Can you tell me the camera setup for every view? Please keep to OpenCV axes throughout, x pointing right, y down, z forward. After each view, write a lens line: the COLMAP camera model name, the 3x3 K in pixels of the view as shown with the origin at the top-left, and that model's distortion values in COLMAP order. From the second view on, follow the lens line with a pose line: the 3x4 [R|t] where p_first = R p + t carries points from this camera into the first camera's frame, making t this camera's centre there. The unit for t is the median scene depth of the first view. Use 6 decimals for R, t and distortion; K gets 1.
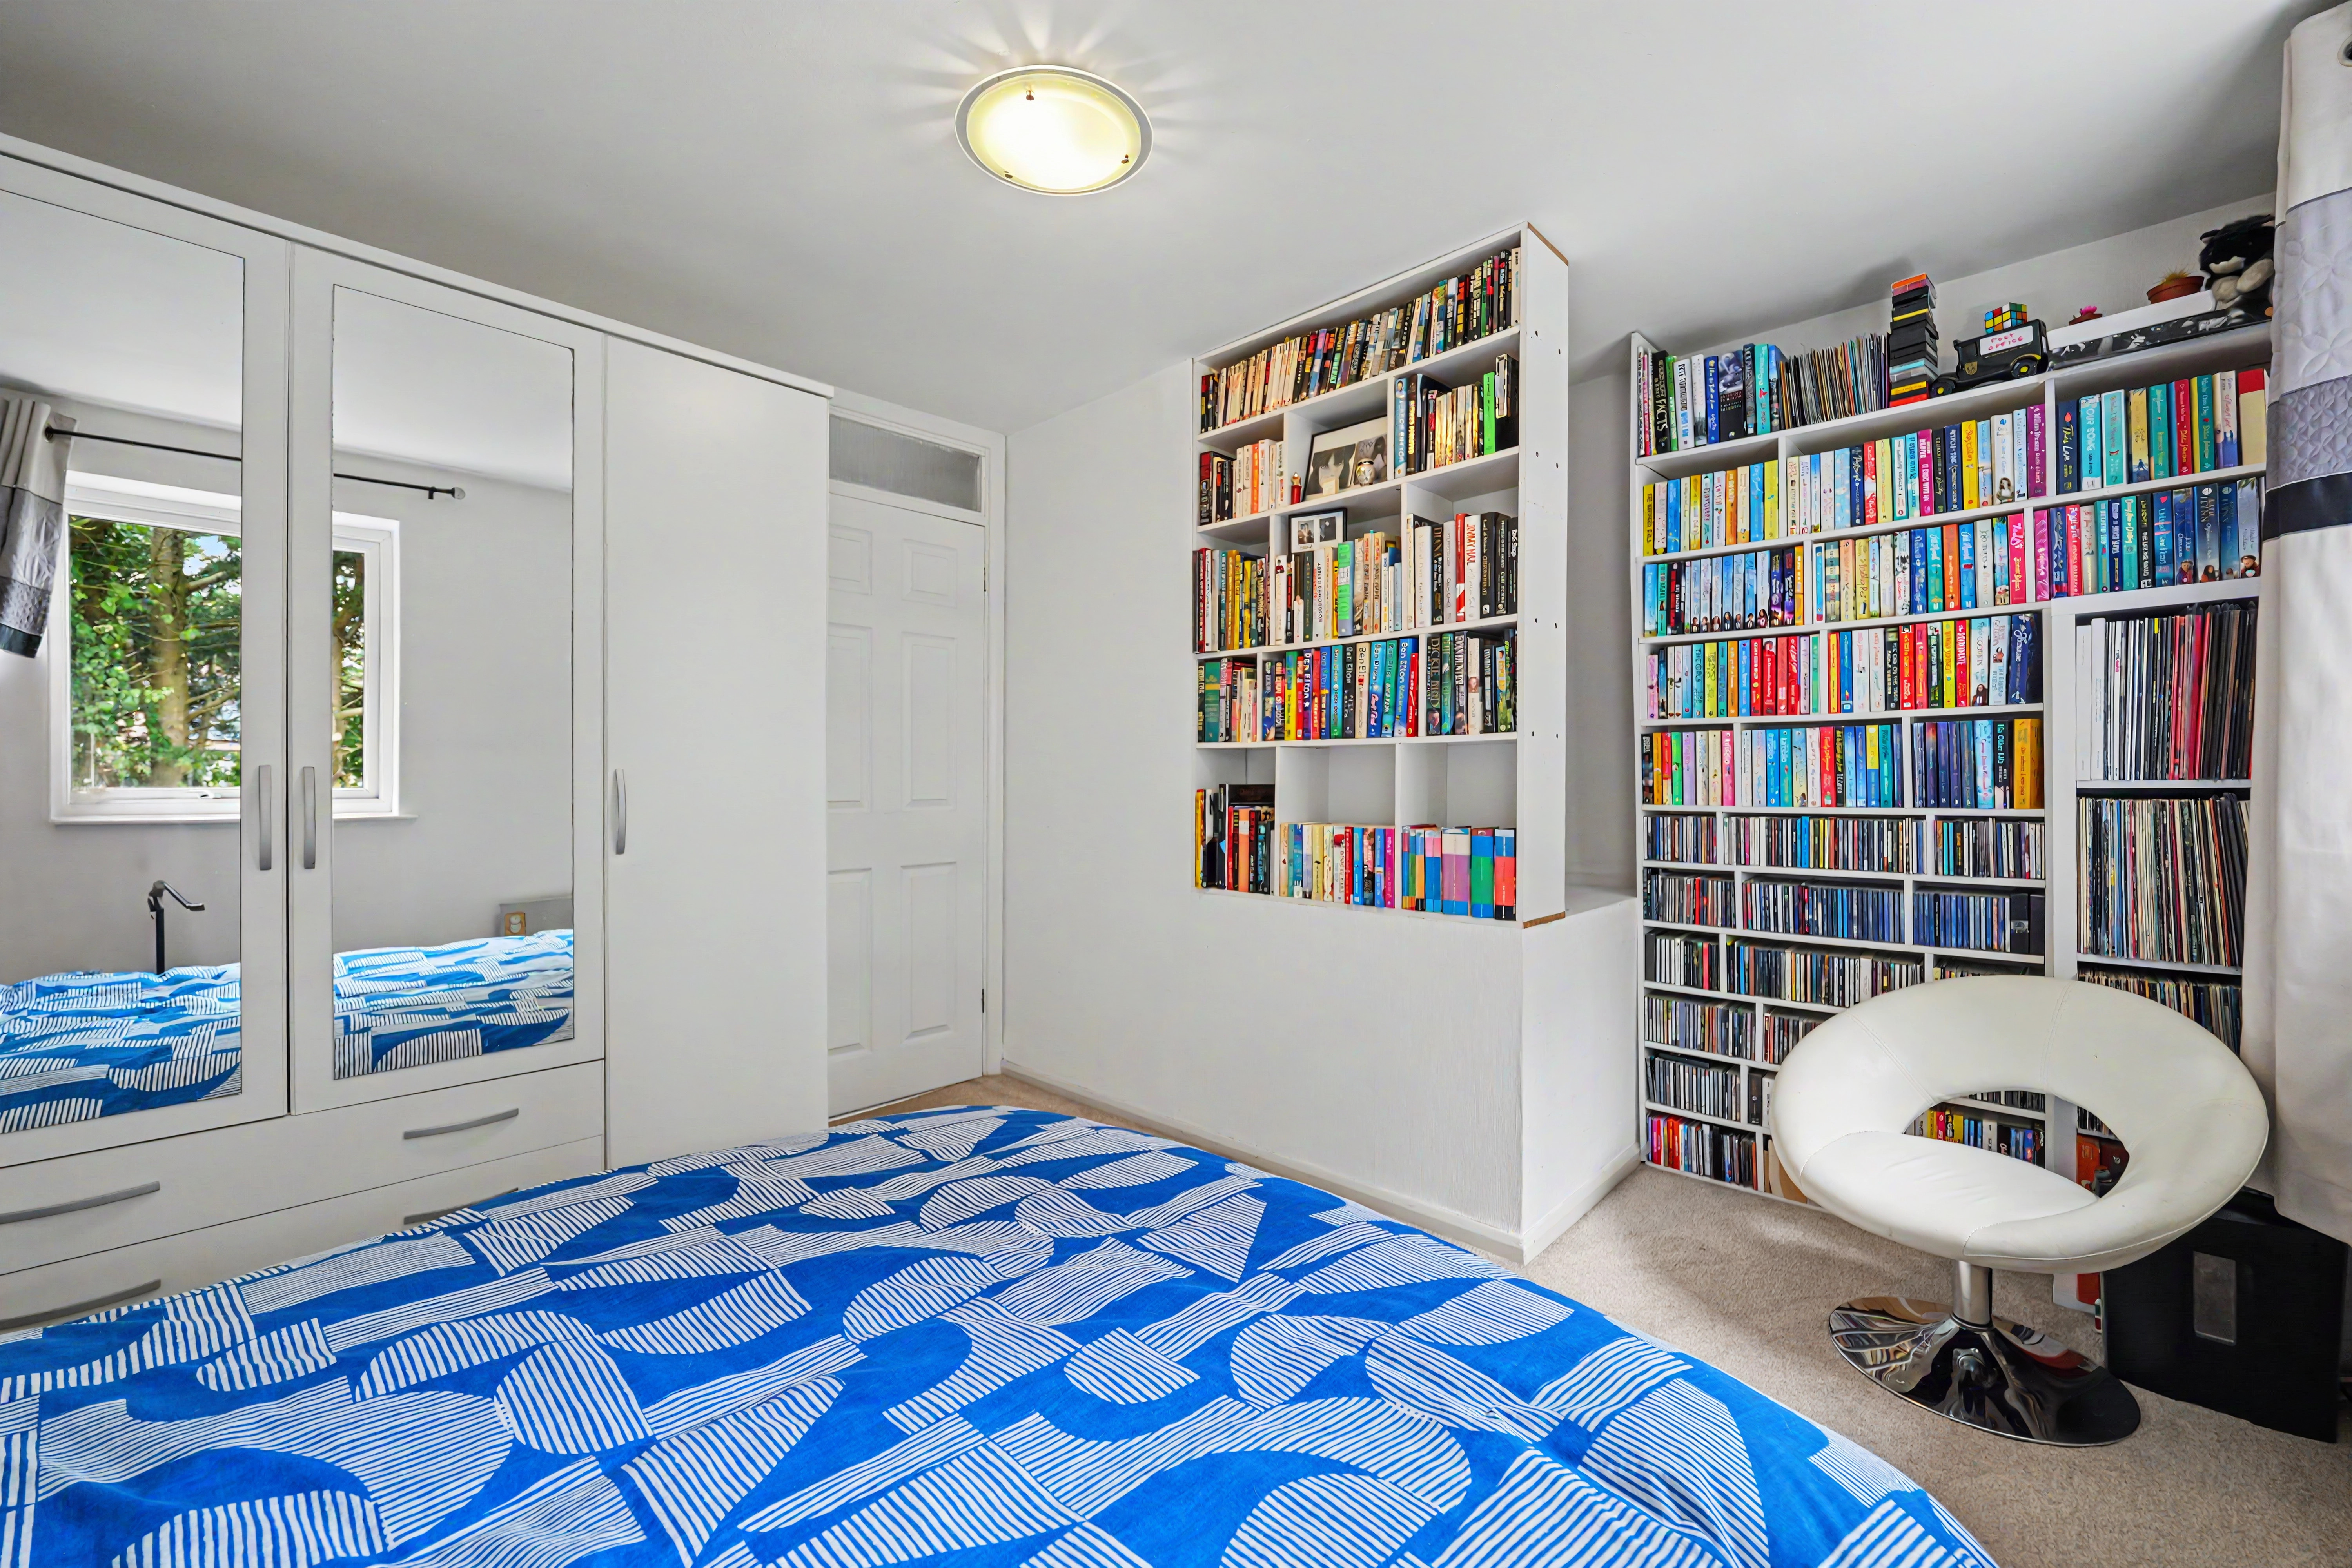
lens RADIAL K [[958.0, 0, 1184.4], [0, 958.0, 776.0], [0, 0, 1]] dist [-0.013345, 0.000139]
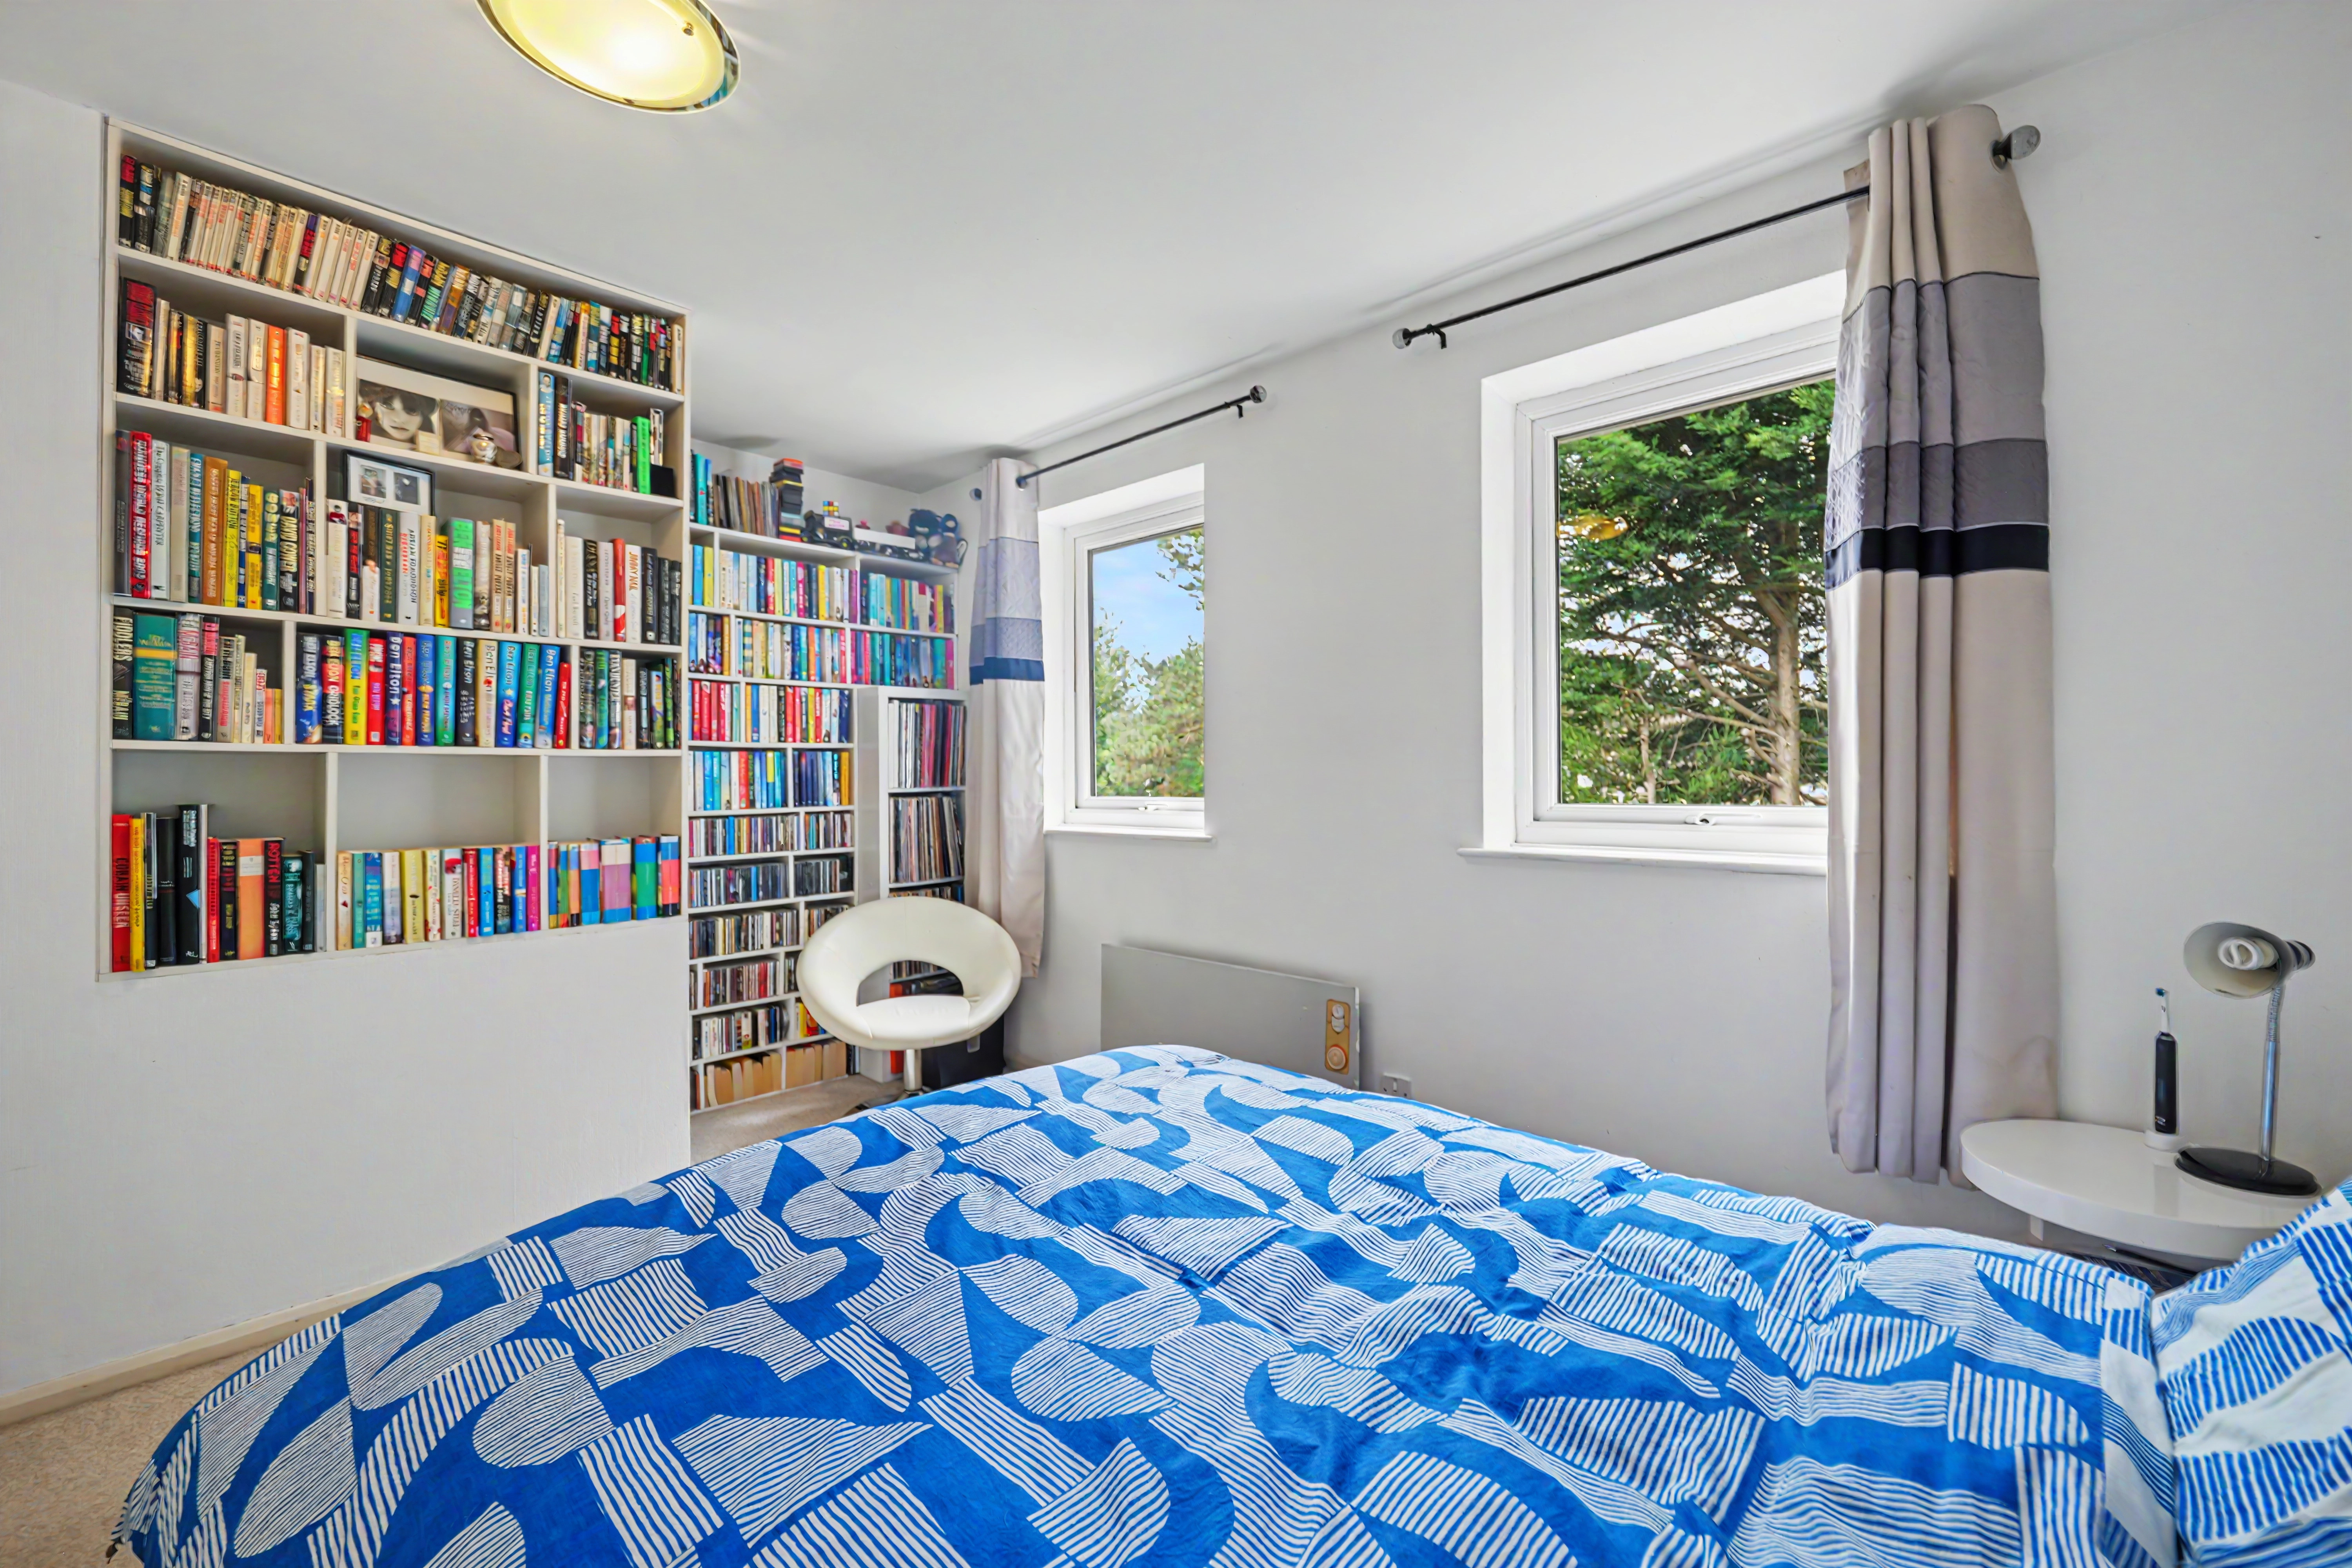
lens RADIAL K [[958.0, 0, 1184.4], [0, 958.0, 776.0], [0, 0, 1]] dist [-0.013345, 0.000139]
pose [[-0.022019, 0.005681, 0.999741, -0.733519], [0.005462, 0.999970, -0.005562, -0.004547], [-0.999743, 0.005338, -0.022050, 0.386164]]
